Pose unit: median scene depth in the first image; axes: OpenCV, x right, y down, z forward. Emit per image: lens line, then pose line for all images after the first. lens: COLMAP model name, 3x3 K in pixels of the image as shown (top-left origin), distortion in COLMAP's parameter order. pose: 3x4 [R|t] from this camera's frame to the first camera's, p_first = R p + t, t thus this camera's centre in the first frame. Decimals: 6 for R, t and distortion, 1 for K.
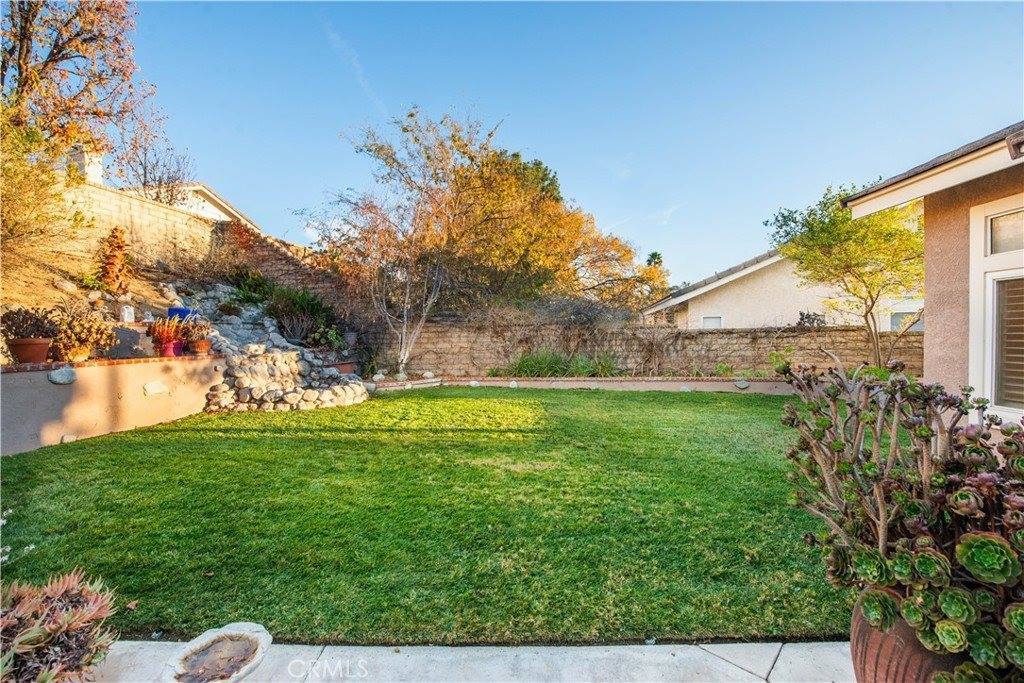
lens RADIAL K [[408.9, 0, 515.0], [0, 408.9, 338.0], [0, 0, 1]] dist [-0.003008, -0.000292]
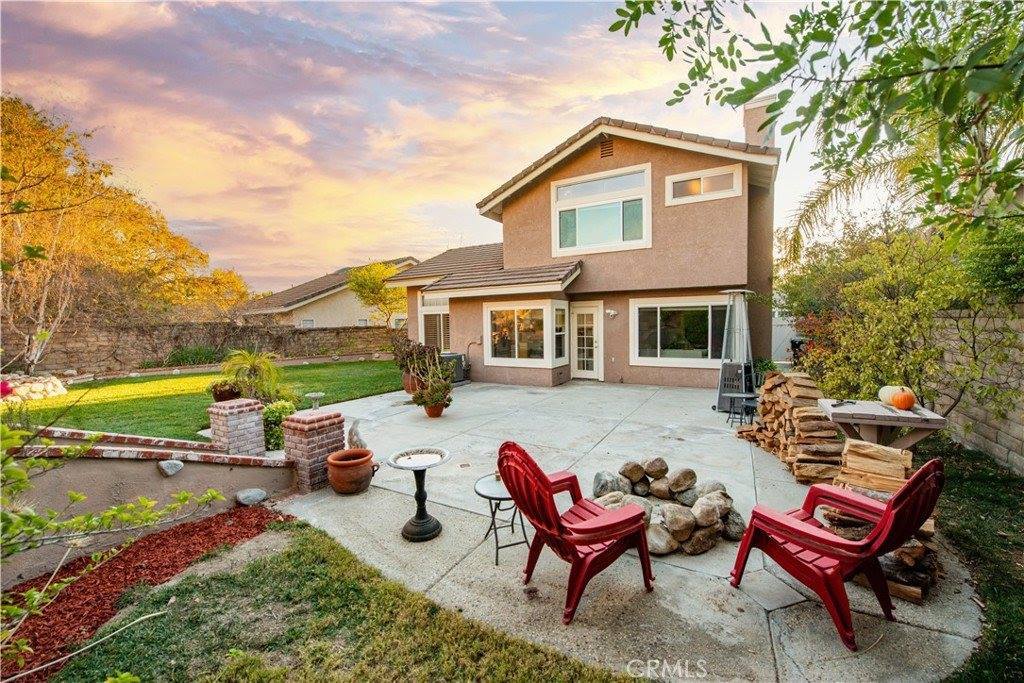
lens RADIAL K [[408.9, 0, 512.6], [0, 408.9, 340.0], [0, 0, 1]] dist [-0.003008, -0.000292]
pose [[0.489357, -0.033168, 0.871453, -0.623866], [0.022613, 0.999423, 0.025341, 0.004645], [-0.871790, 0.007306, 0.489825, -0.570701]]
